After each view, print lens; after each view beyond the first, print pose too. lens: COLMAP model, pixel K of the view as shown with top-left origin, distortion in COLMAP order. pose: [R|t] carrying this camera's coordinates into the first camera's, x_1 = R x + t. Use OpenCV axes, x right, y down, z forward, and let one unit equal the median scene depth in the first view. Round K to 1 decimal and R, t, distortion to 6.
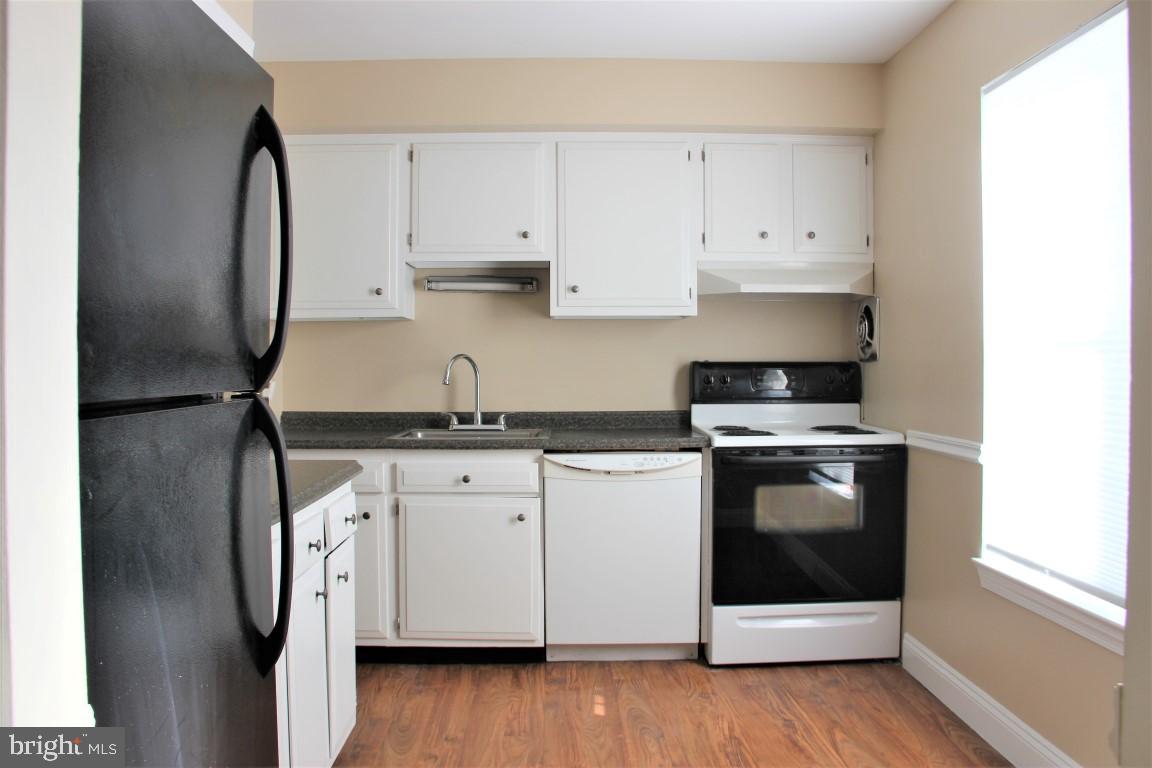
lens RADIAL K [[993.8, 0, 576.0], [0, 993.8, 384.0], [0, 0, 1]] dist [-0.178829, 0.159365]
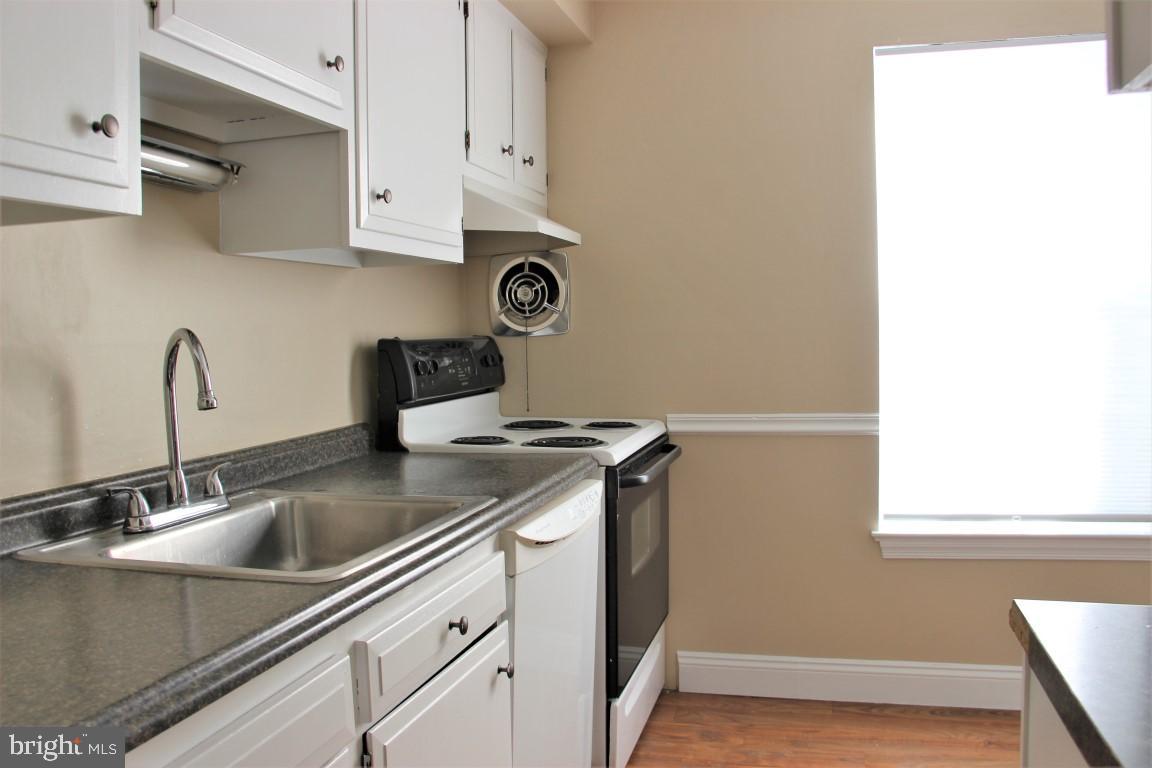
lens RADIAL K [[981.0, 0, 602.7], [0, 981.0, 379.7], [0, 0, 1]] dist [-0.168939, 0.109999]
pose [[0.258689, -0.052231, 0.964547, -0.448717], [0.041885, 0.998204, 0.042820, -0.019673], [-0.965052, 0.029323, 0.260412, 0.770660]]
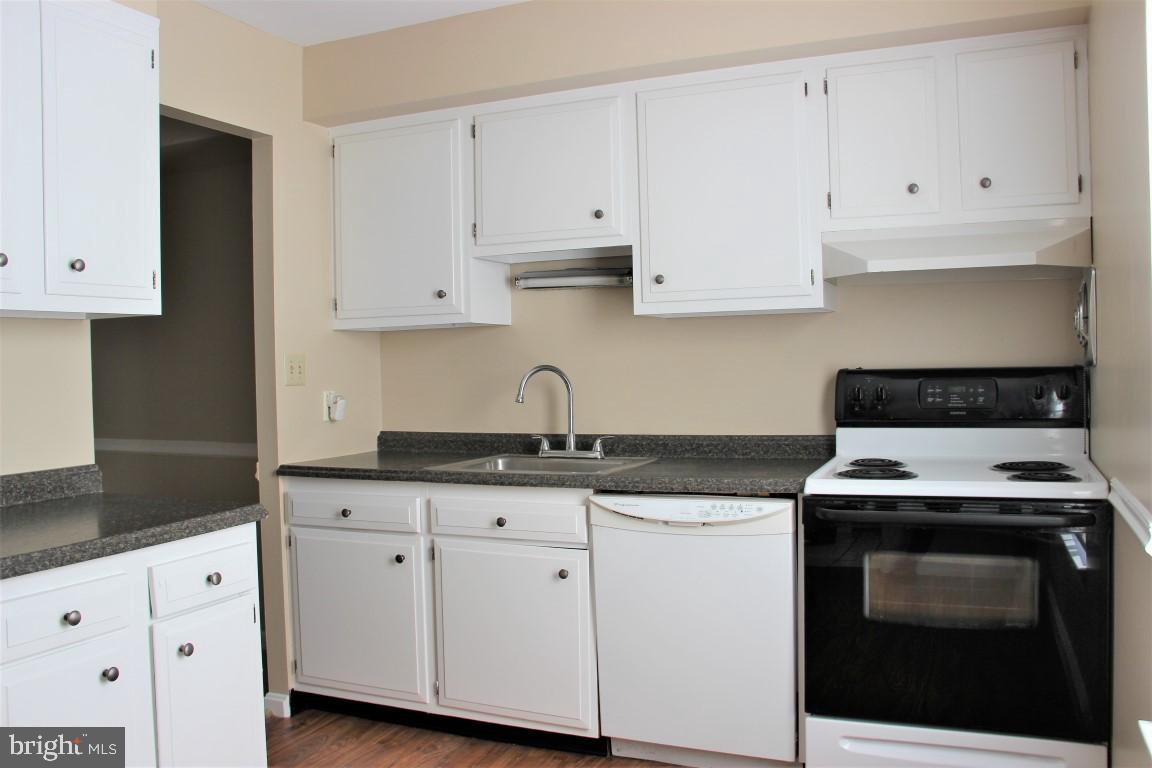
lens RADIAL K [[993.8, 0, 576.0], [0, 993.8, 384.0], [0, 0, 1]] dist [-0.178829, 0.159365]
pose [[0.903288, -0.008561, -0.428950, 0.270576], [0.010702, 0.999939, 0.002580, -0.016877], [0.428901, -0.006921, 0.903325, 0.274881]]
